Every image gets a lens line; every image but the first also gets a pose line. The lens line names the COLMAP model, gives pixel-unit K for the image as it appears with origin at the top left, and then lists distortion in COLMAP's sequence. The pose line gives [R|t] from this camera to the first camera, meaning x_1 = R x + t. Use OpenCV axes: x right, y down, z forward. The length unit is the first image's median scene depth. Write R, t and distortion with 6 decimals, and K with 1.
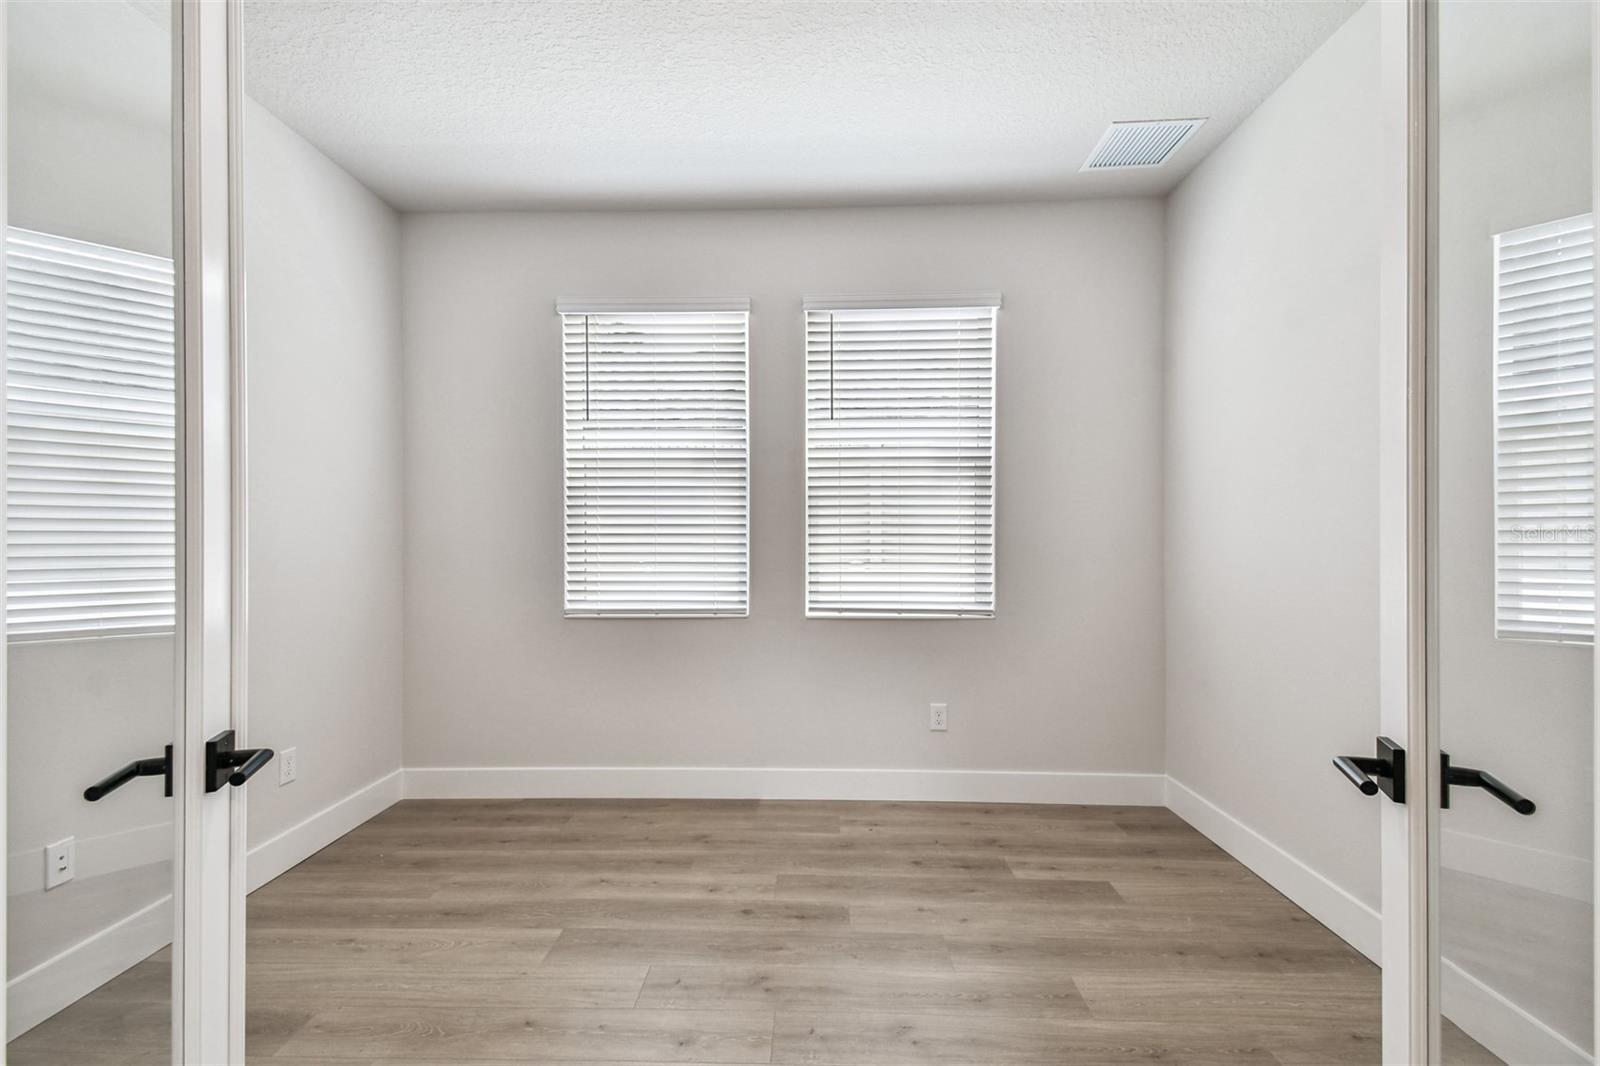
lens RADIAL K [[709.1, 0, 799.3], [0, 709.1, 541.6], [0, 0, 1]] dist [0.000056, 0.000045]
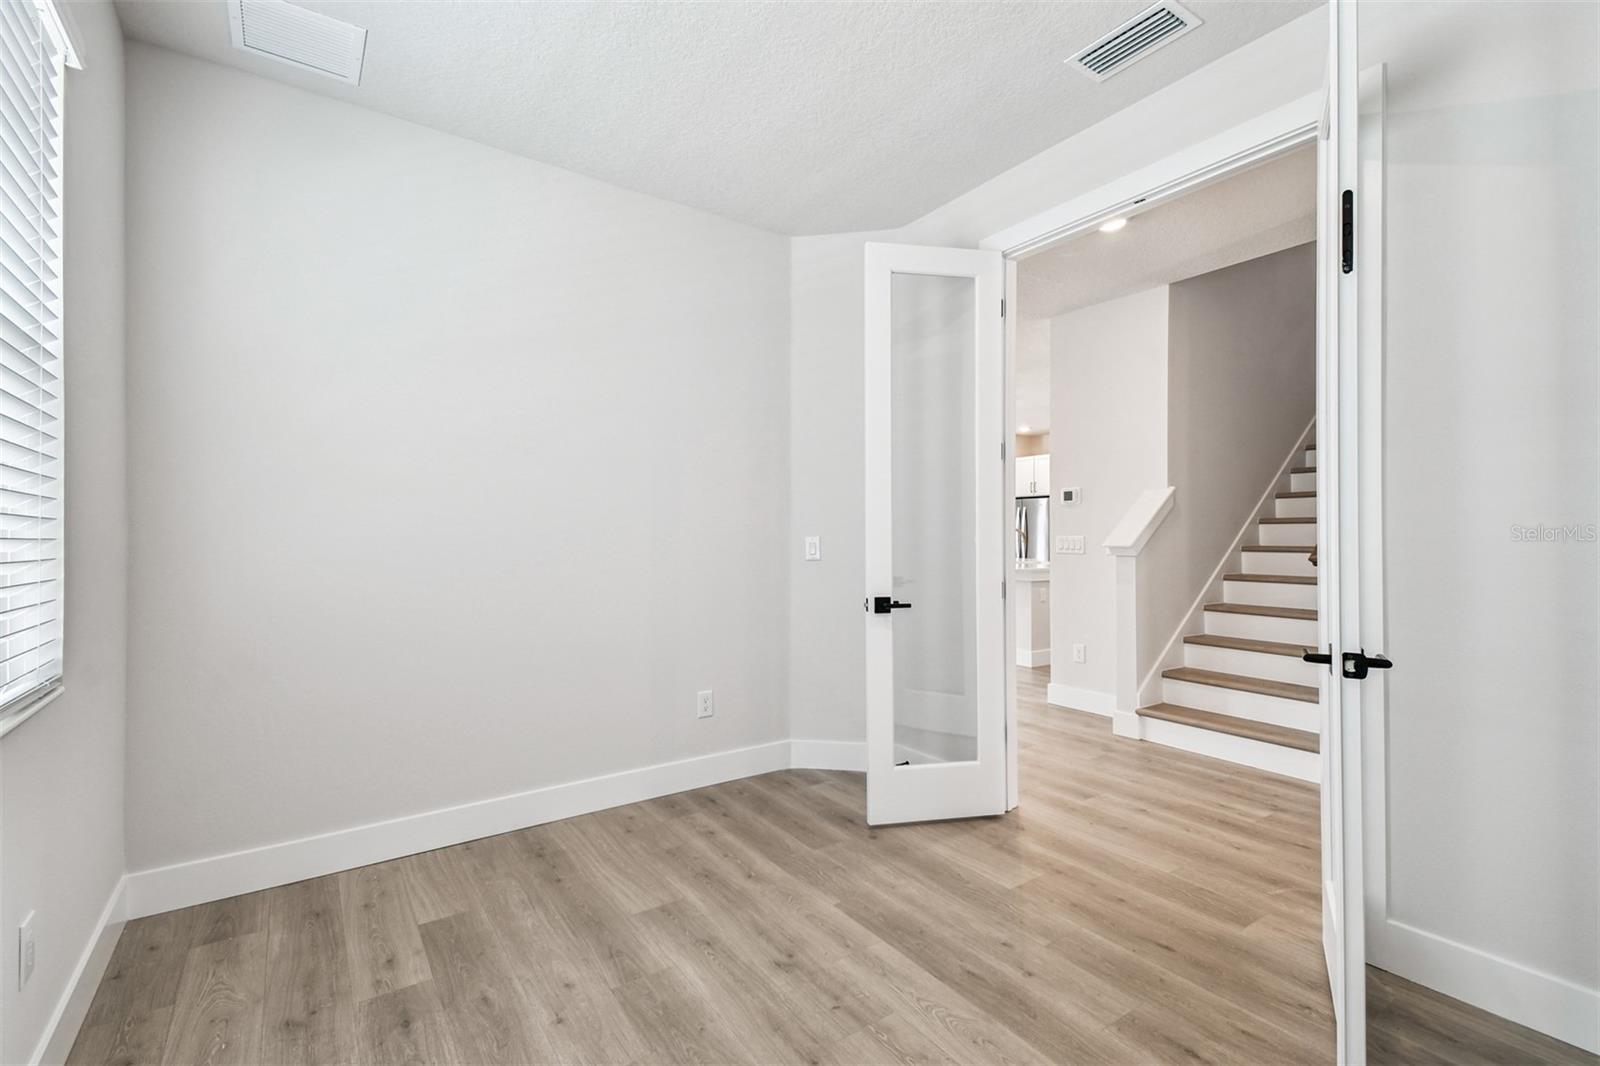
lens RADIAL K [[709.1, 0, 799.3], [0, 709.1, 541.6], [0, 0, 1]] dist [0.000056, 0.000045]
pose [[-0.610784, 0.000486, 0.791797, -0.553445], [-0.000550, 0.999999, -0.001038, 0.016211], [-0.791797, -0.001070, -0.610783, 1.217579]]
